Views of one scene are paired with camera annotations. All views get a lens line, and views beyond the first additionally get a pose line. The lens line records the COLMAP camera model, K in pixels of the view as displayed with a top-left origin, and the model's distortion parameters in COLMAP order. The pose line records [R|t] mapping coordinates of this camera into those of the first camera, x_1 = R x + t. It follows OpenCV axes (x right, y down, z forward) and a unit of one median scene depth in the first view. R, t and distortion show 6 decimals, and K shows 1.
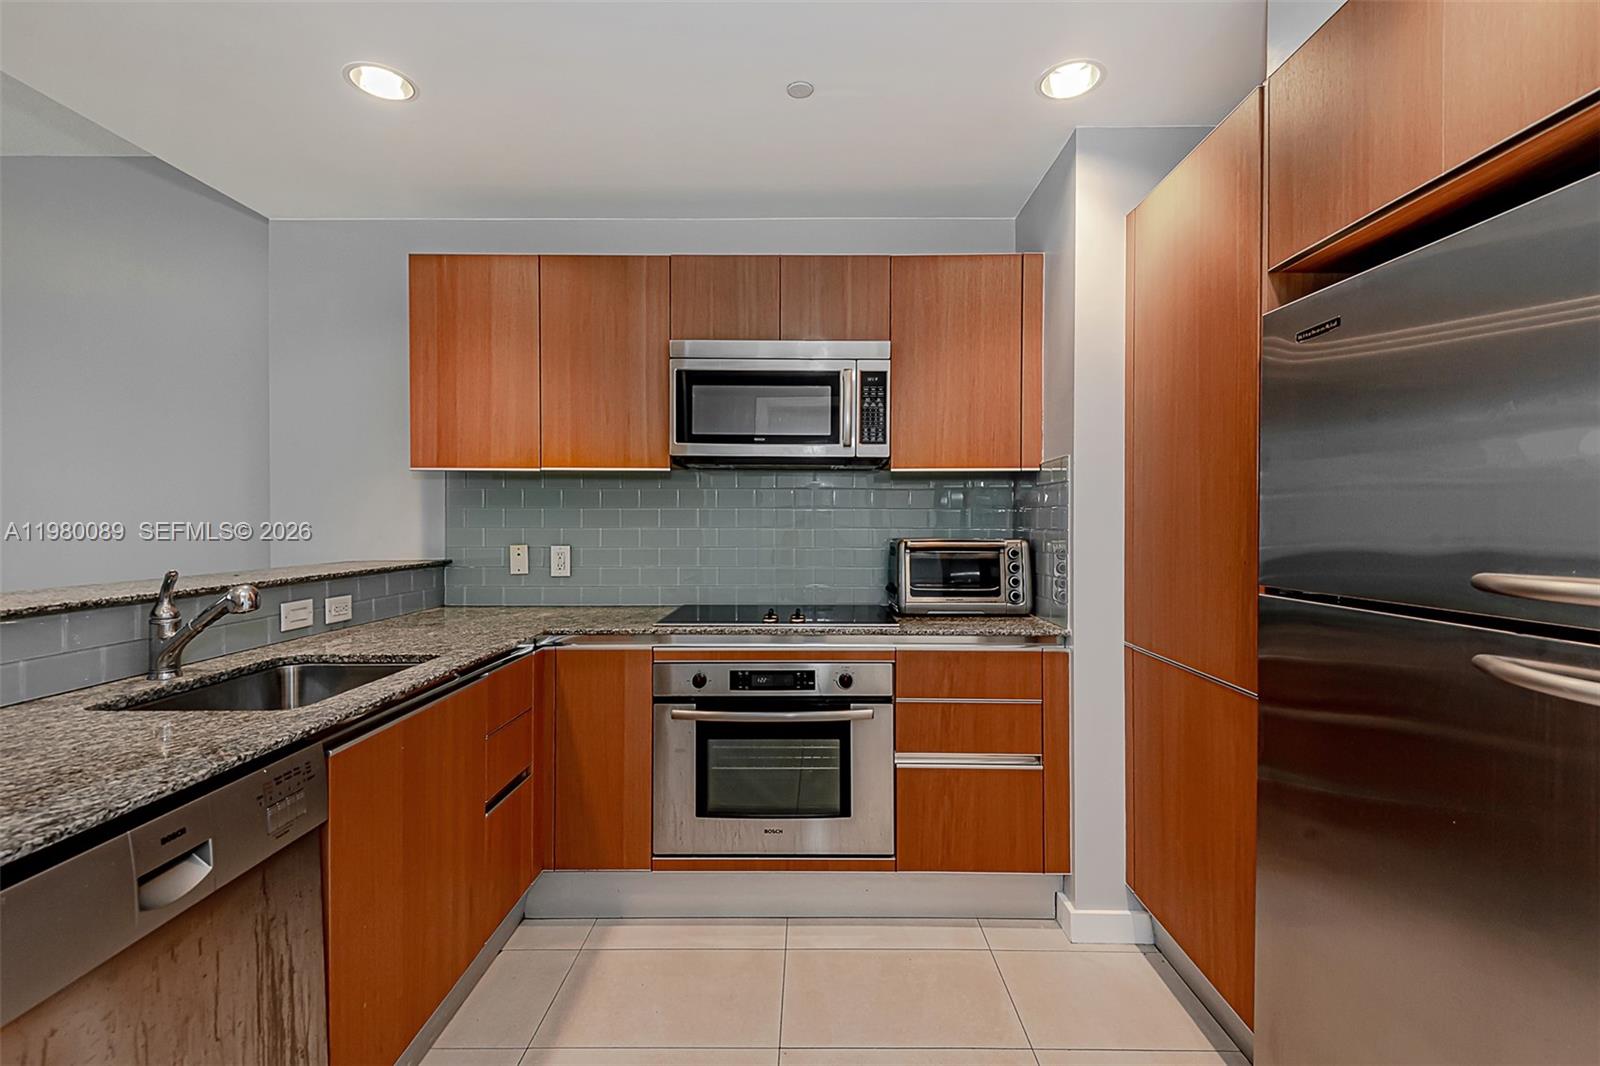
lens RADIAL K [[730.3, 0, 816.4], [0, 730.3, 538.6], [0, 0, 1]] dist [0.034094, -0.014920]
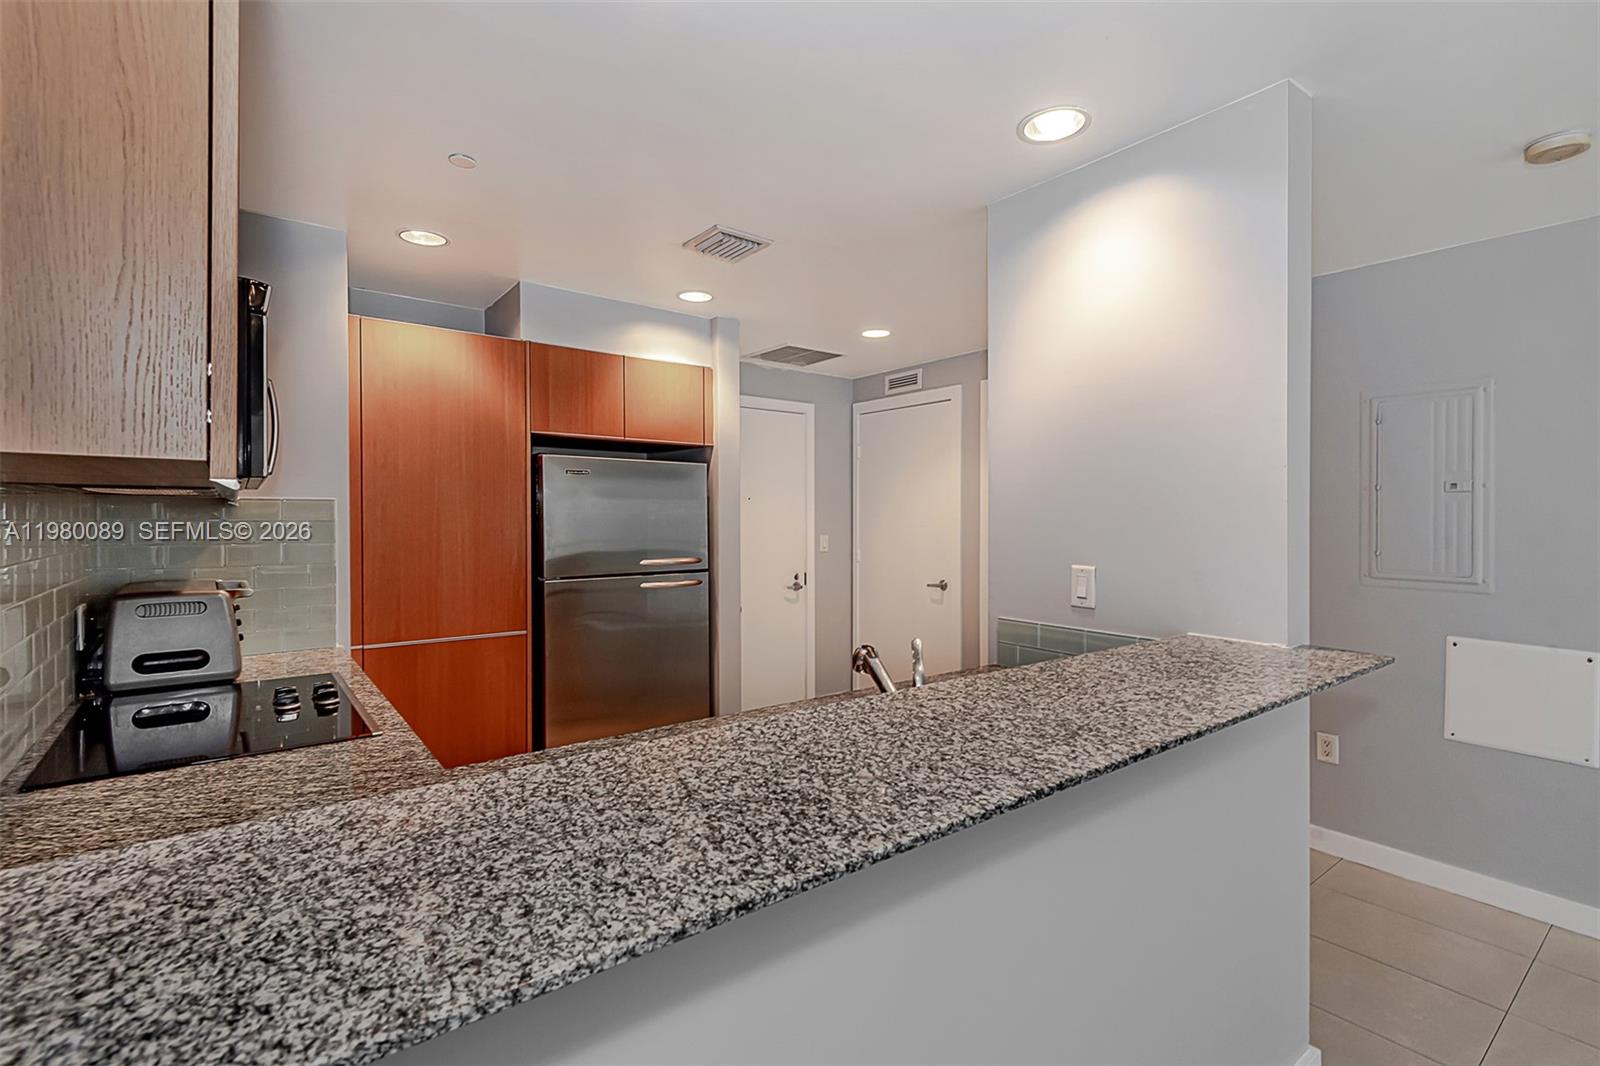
lens RADIAL K [[730.3, 0, 799.5], [0, 730.3, 519.6], [0, 0, 1]] dist [0.034094, -0.014920]
pose [[-0.618788, -0.008229, 0.785515, -1.006398], [0.008919, 0.999807, 0.017499, -0.090828], [-0.785508, 0.017834, -0.618595, 1.119667]]
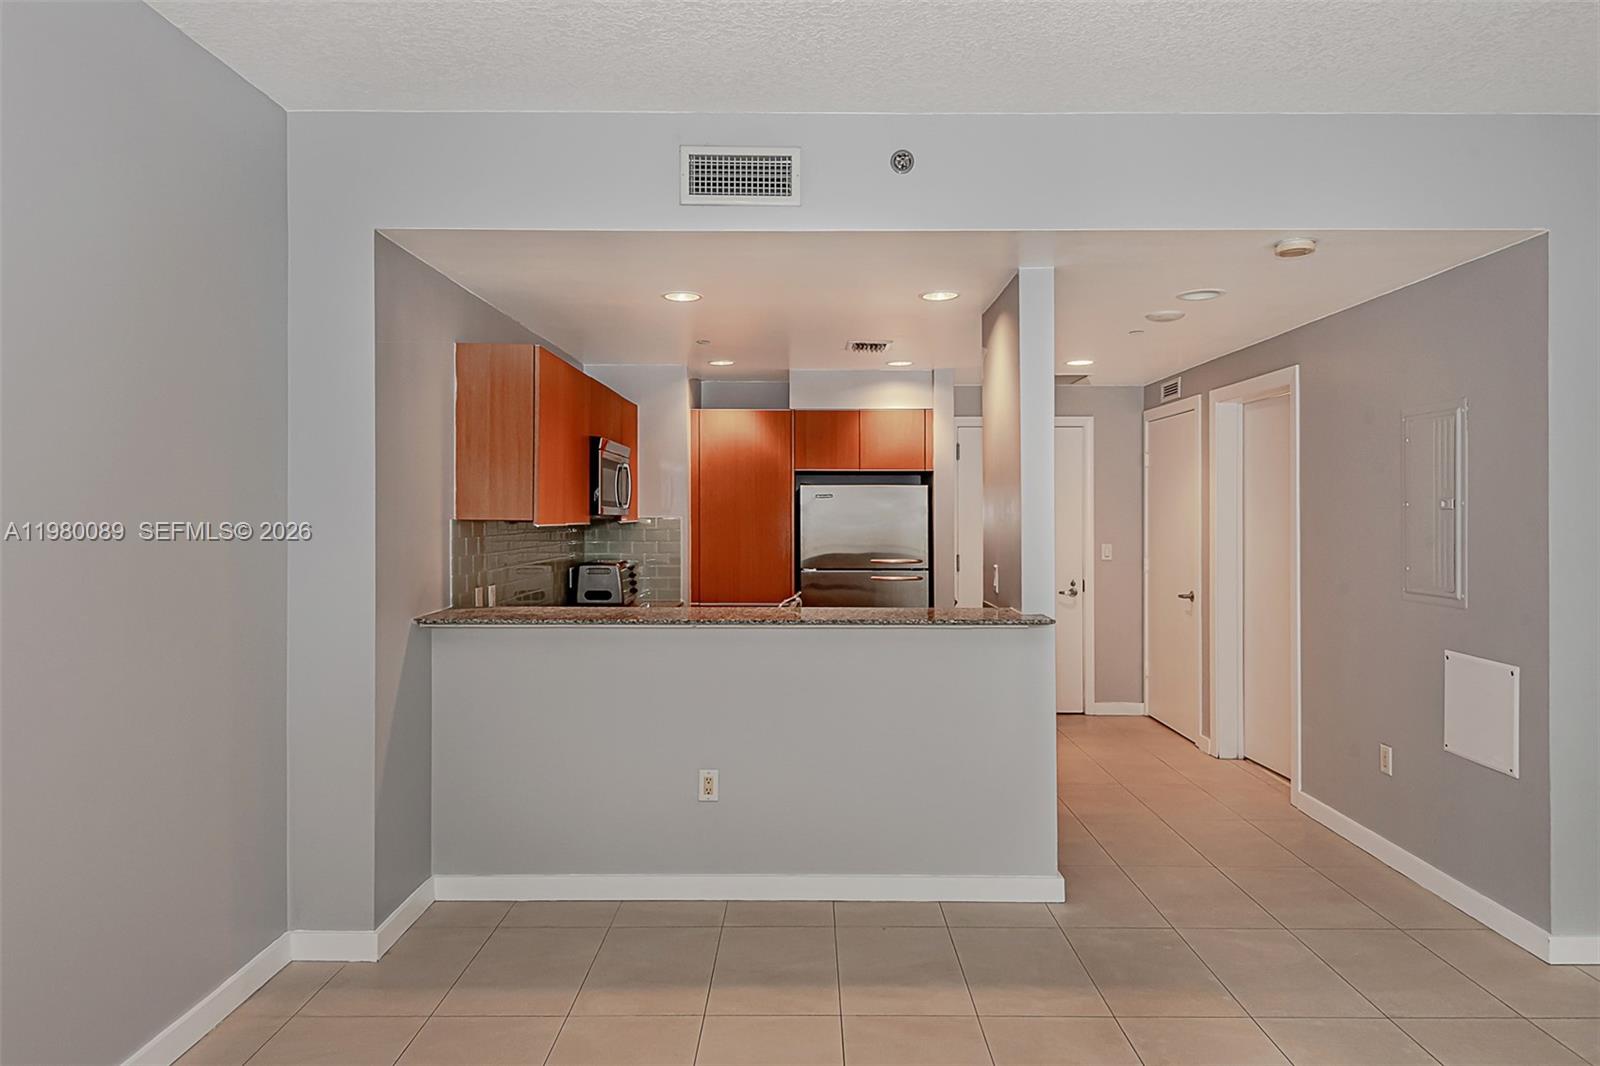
lens RADIAL K [[977.8, 0, 810.0], [0, 977.8, 500.5], [0, 0, 1]] dist [0.025806, -0.008756]
pose [[-0.000982, 0.010534, 0.999944, -2.353301], [0.016599, 0.999807, -0.010516, -0.120665], [-0.999862, 0.016588, -0.001156, 0.615779]]
